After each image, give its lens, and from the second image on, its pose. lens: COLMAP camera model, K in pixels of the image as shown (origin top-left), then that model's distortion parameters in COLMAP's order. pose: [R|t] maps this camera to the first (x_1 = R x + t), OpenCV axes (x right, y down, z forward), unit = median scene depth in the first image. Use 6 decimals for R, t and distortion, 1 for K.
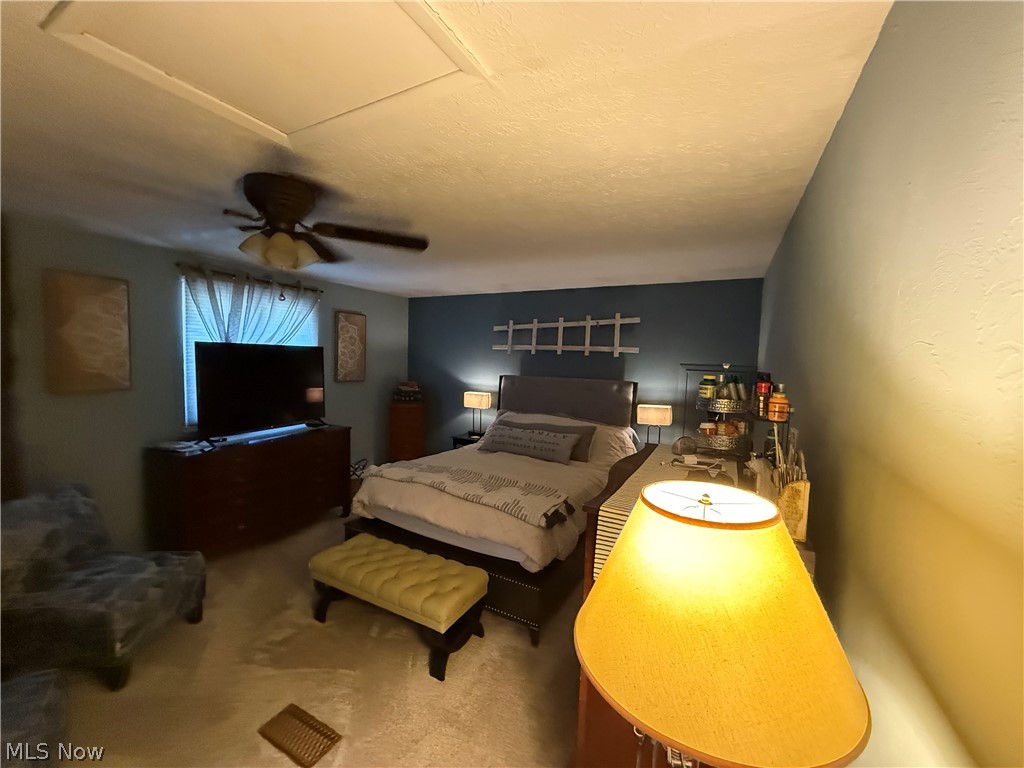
lens RADIAL K [[407.8, 0, 512.0], [0, 407.8, 384.0], [0, 0, 1]] dist [0.000768, -0.000045]
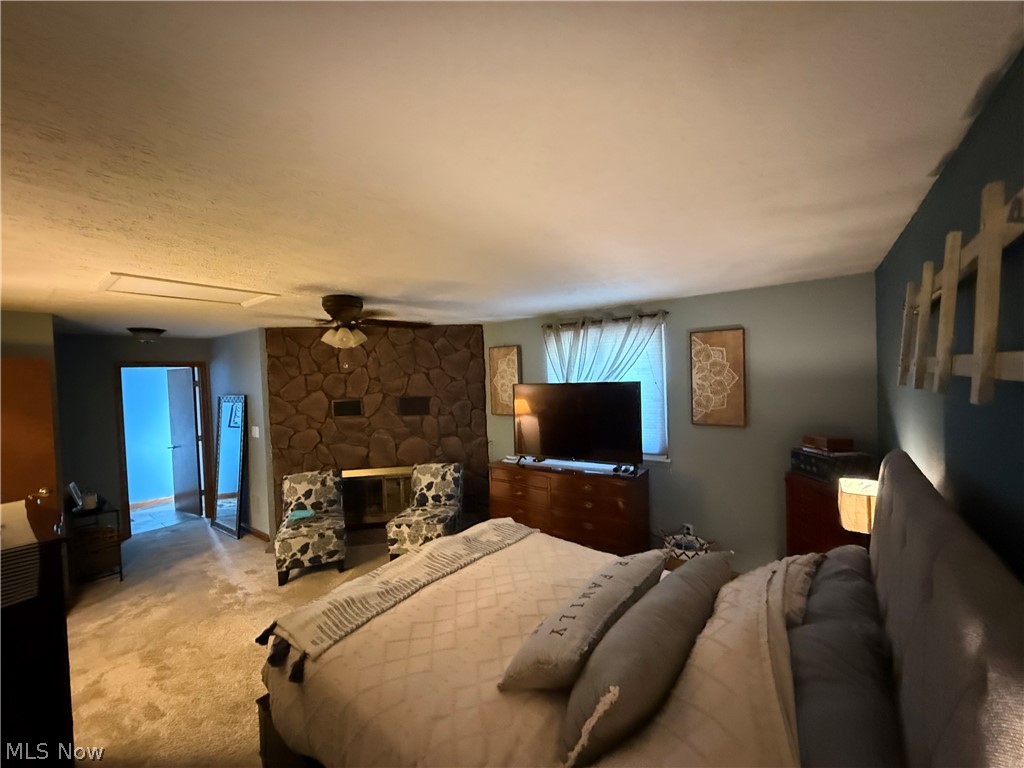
lens RADIAL K [[407.8, 0, 512.0], [0, 407.8, 384.0], [0, 0, 1]] dist [0.000768, -0.000045]
pose [[-0.169181, -0.006117, -0.985566, 0.414498], [-0.034058, 0.999420, -0.000356, -0.074312], [0.984996, 0.033506, -0.169291, 0.856449]]
